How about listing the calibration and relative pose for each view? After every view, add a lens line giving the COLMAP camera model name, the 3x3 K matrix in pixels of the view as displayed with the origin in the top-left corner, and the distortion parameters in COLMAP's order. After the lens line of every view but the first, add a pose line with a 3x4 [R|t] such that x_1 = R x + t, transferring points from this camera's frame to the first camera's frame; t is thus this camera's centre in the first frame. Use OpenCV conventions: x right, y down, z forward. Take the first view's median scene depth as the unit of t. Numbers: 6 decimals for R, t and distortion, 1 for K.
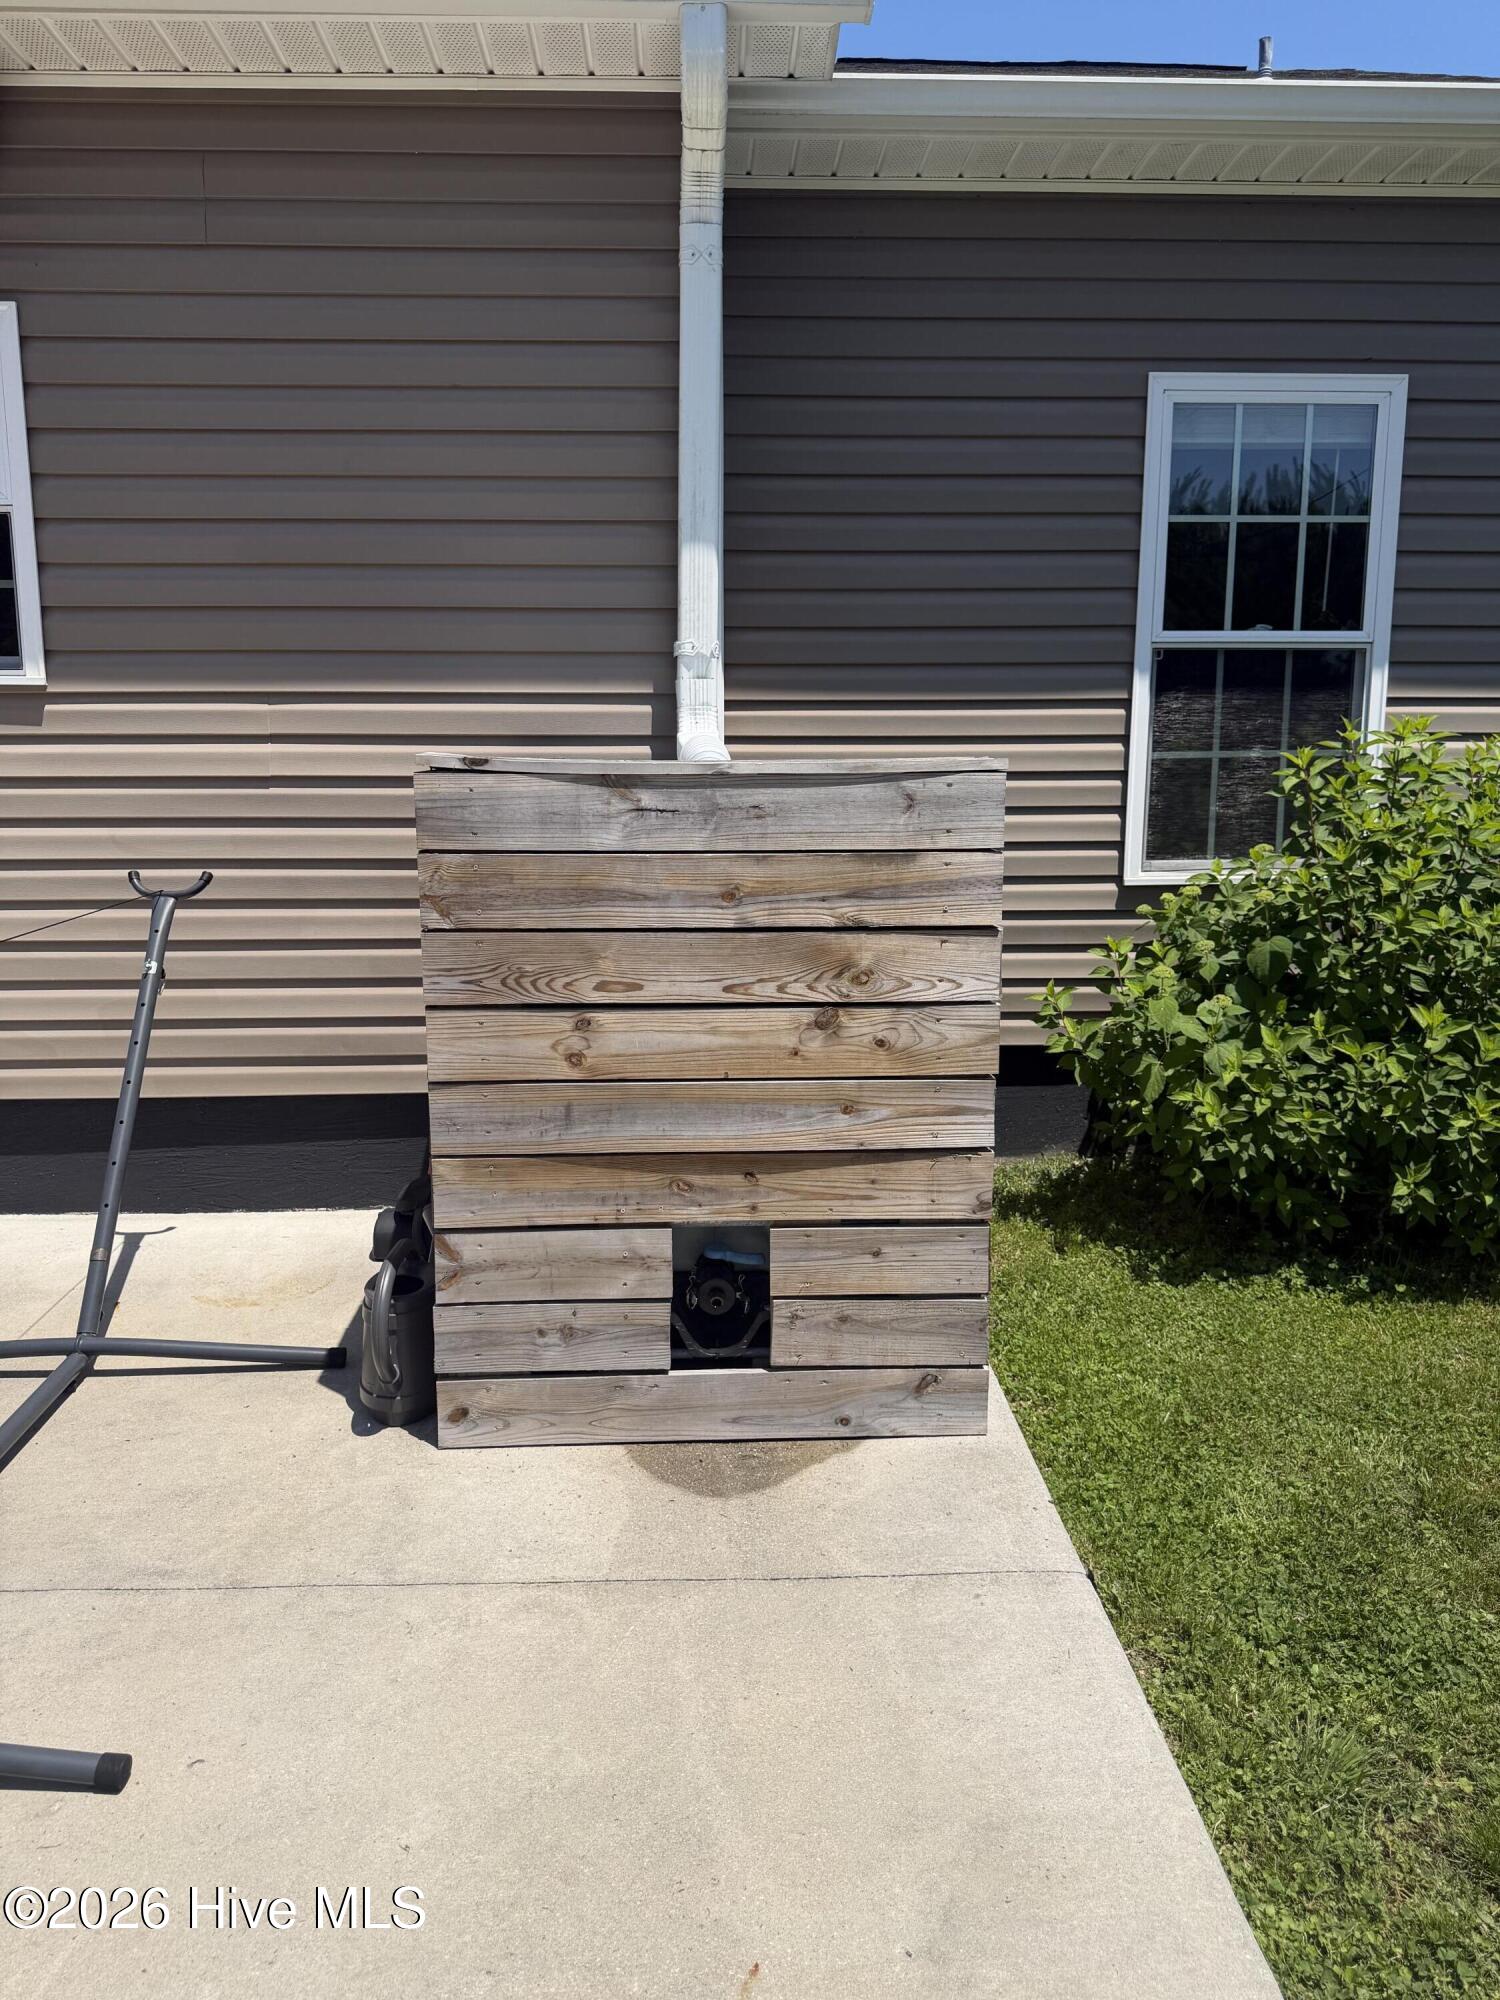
lens RADIAL K [[1410.5, 0, 741.4], [0, 1410.5, 999.2], [0, 0, 1]] dist [0.099916, -0.136718]
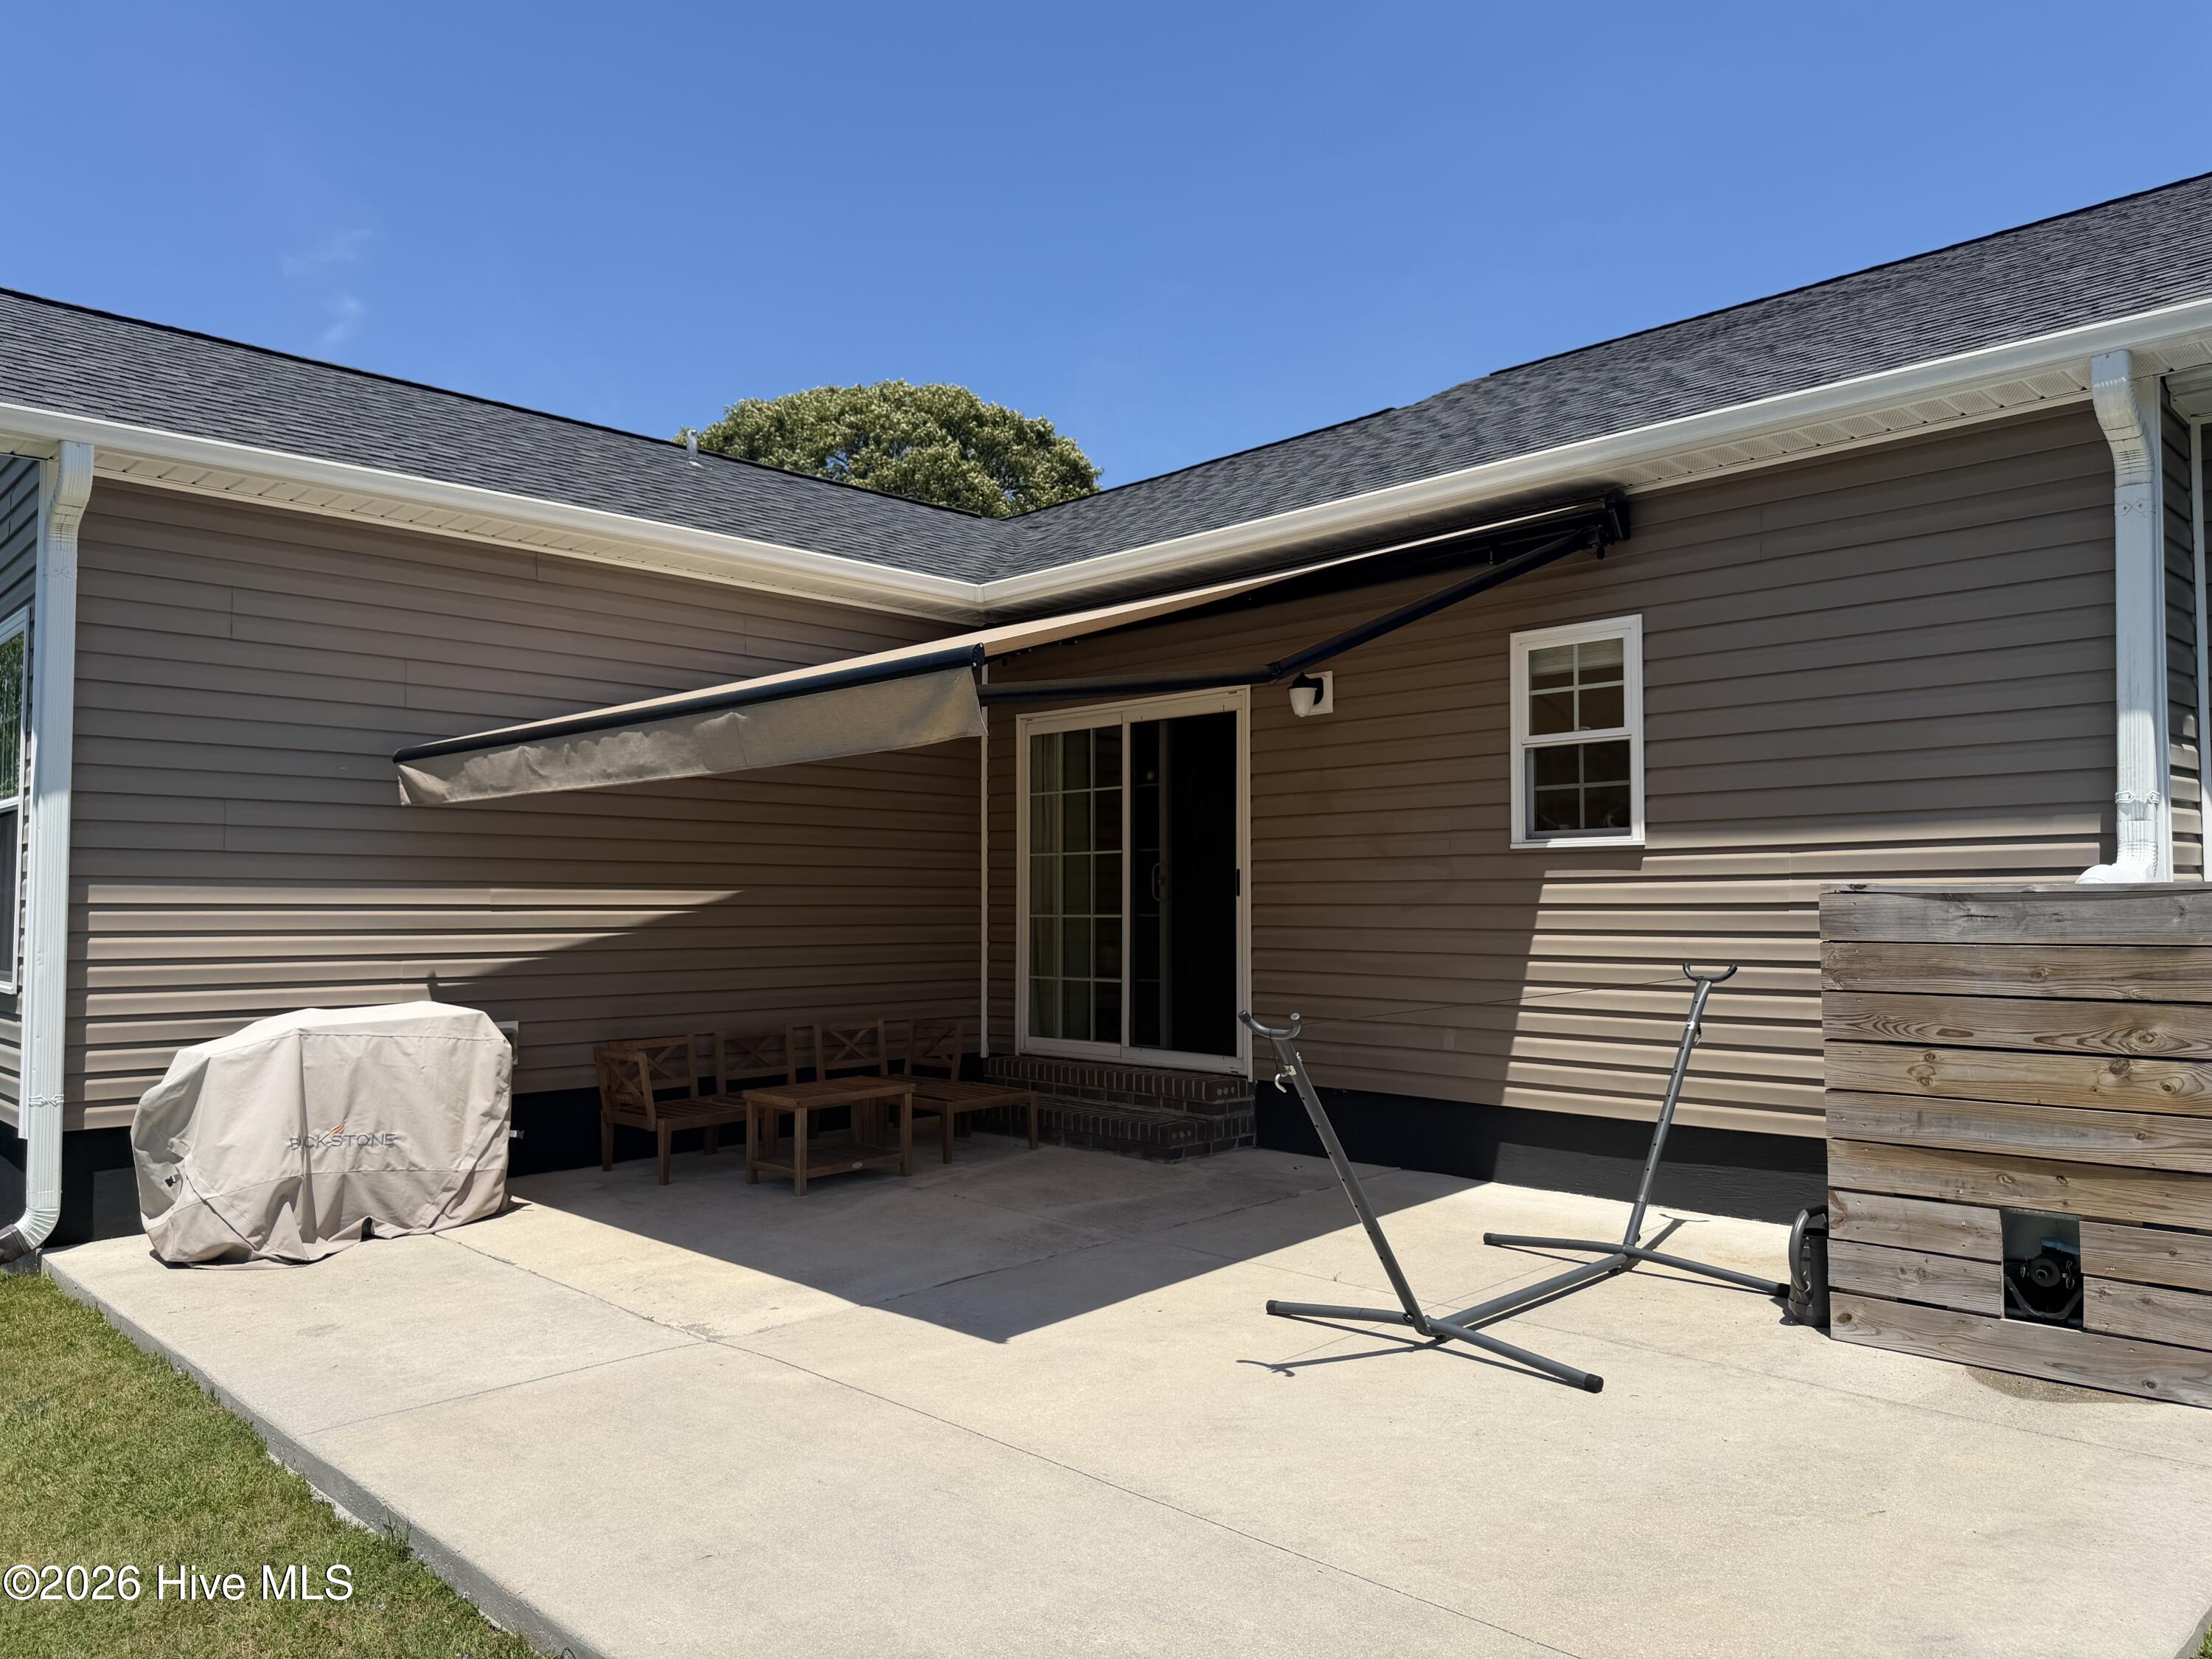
lens RADIAL K [[1560.1, 0, 1095.5], [0, 1560.1, 836.3], [0, 0, 1]] dist [0.099916, -0.136718]
pose [[0.671480, -0.034556, -0.740216, 0.527083], [-0.119564, 0.980771, -0.154247, 0.147345], [0.731313, 0.192077, 0.654437, -0.766488]]
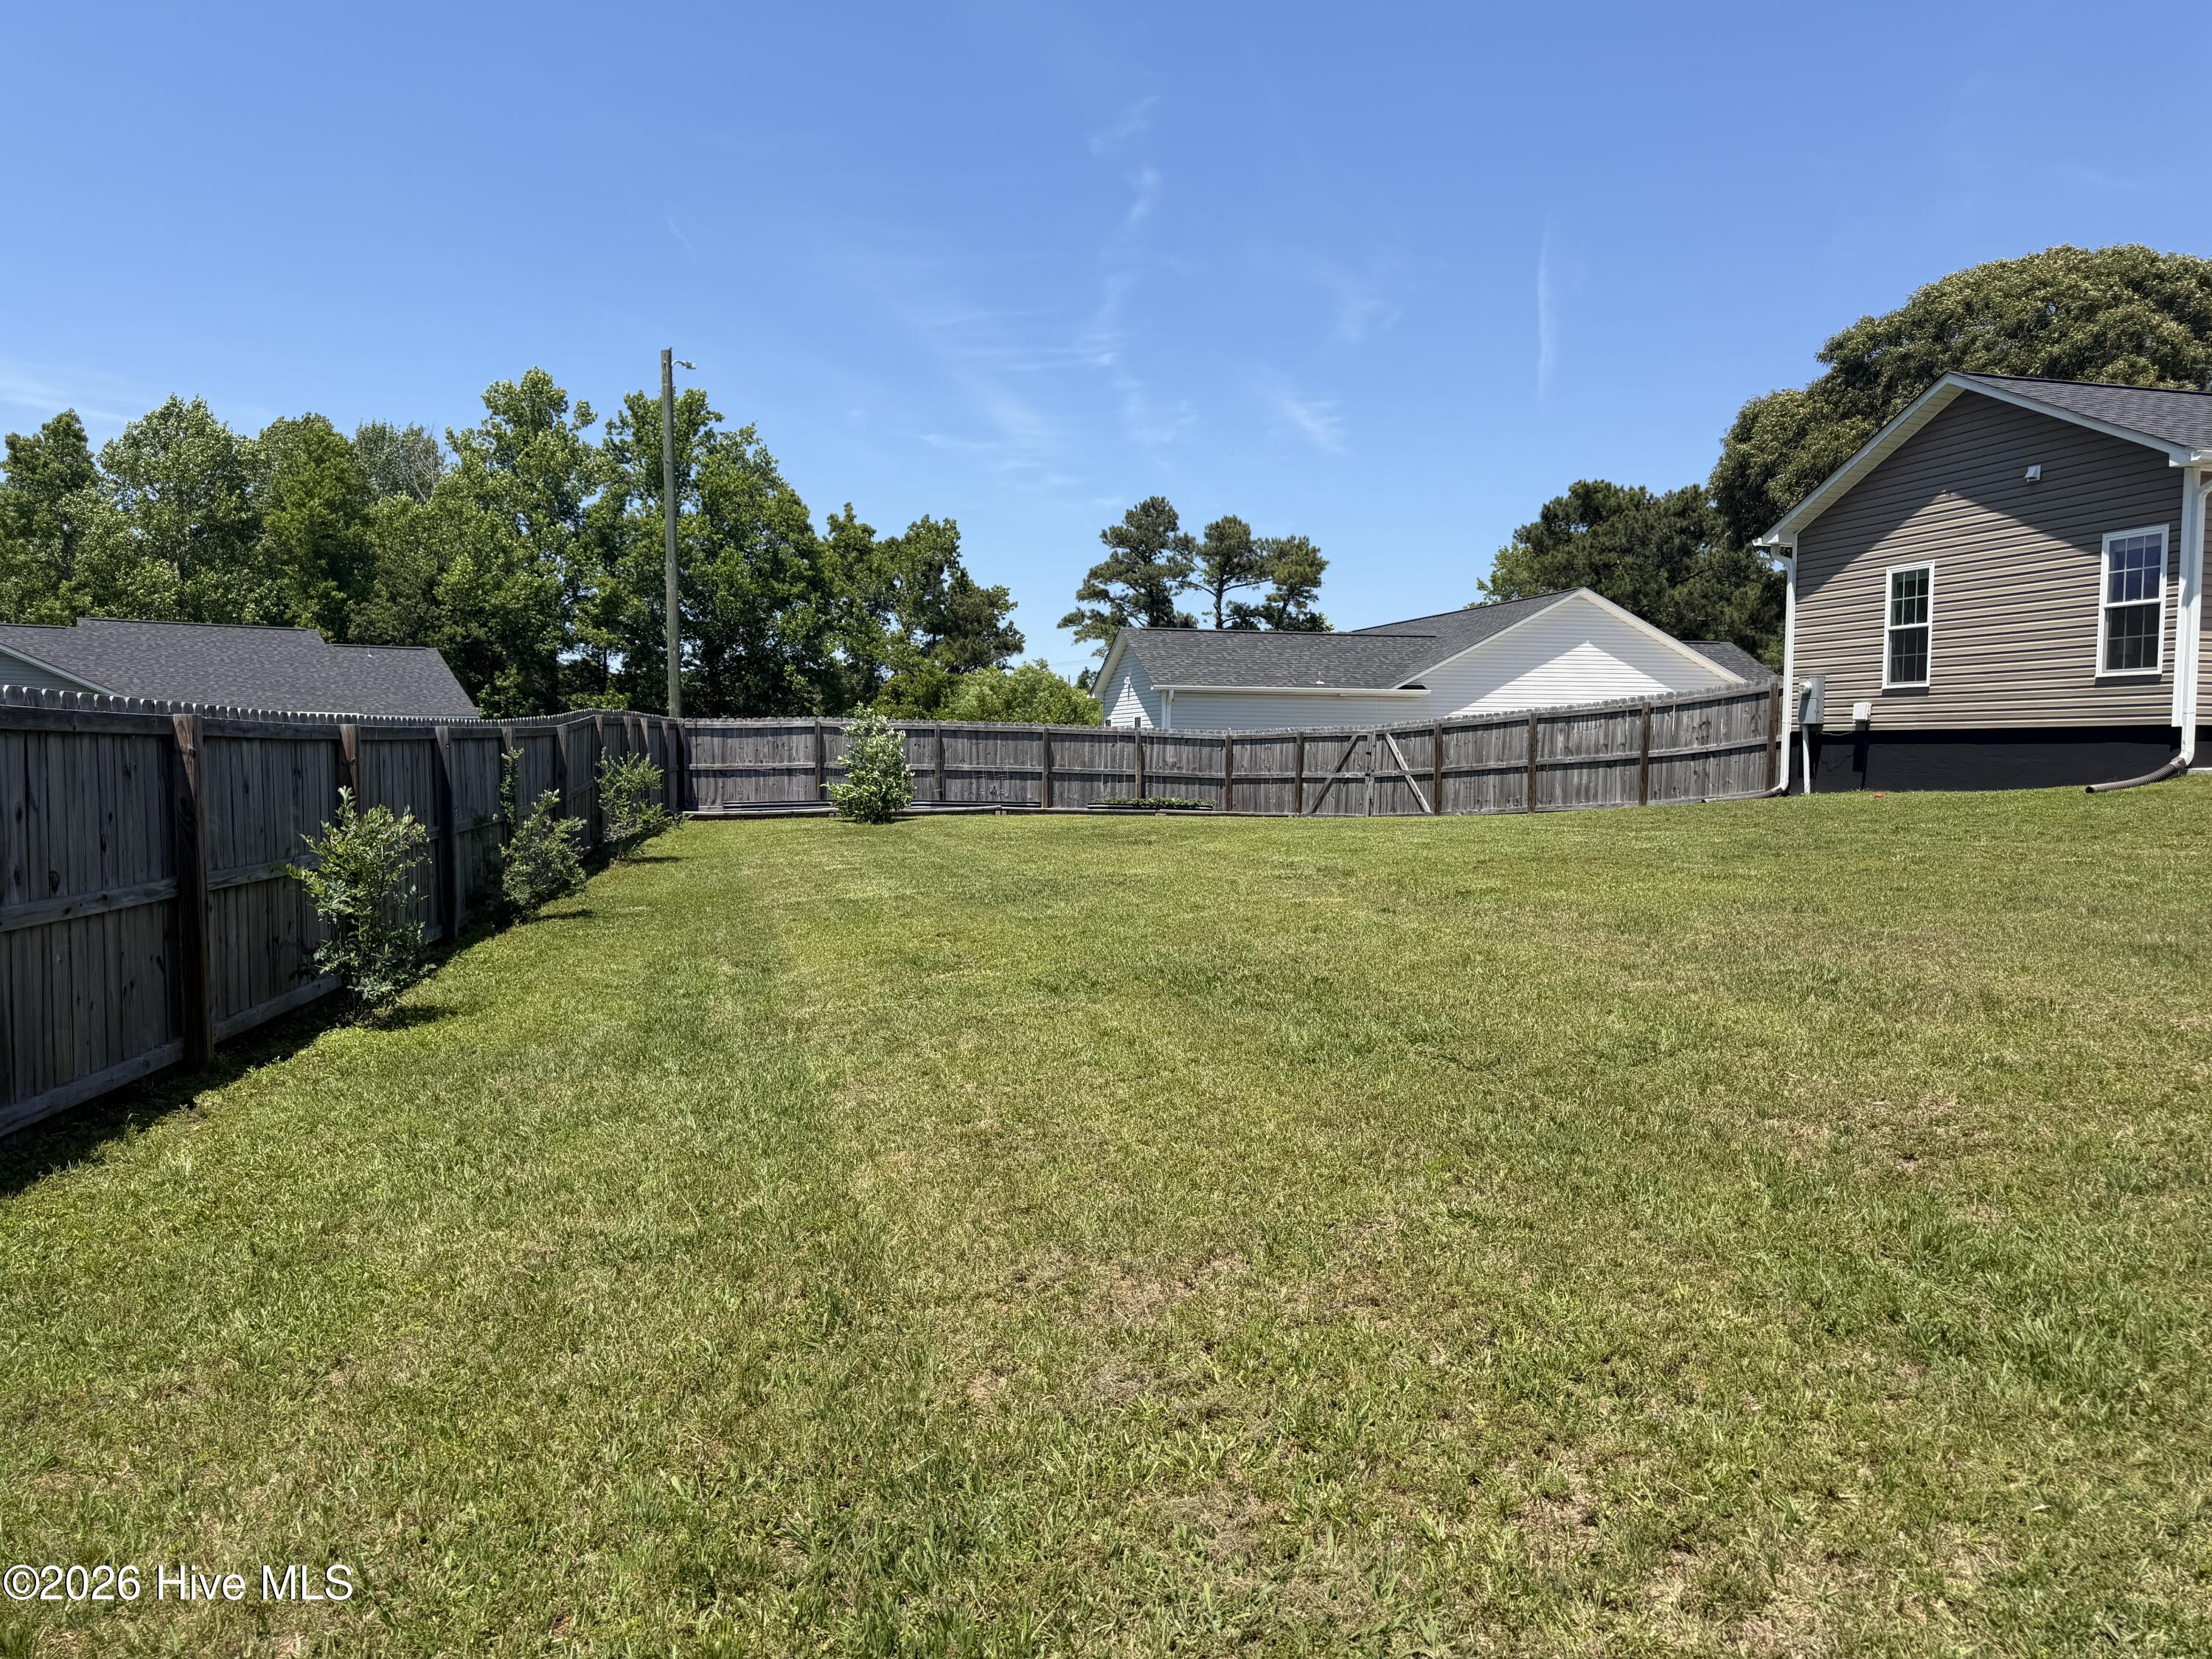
lens RADIAL K [[1560.1, 0, 1095.5], [0, 1560.1, 836.3], [0, 0, 1]] dist [0.099916, -0.136718]
pose [[0.219188, 0.053972, -0.974189, 2.822208], [-0.166695, 0.985860, 0.017113, 1.398354], [0.961337, 0.158642, 0.225086, -5.570203]]
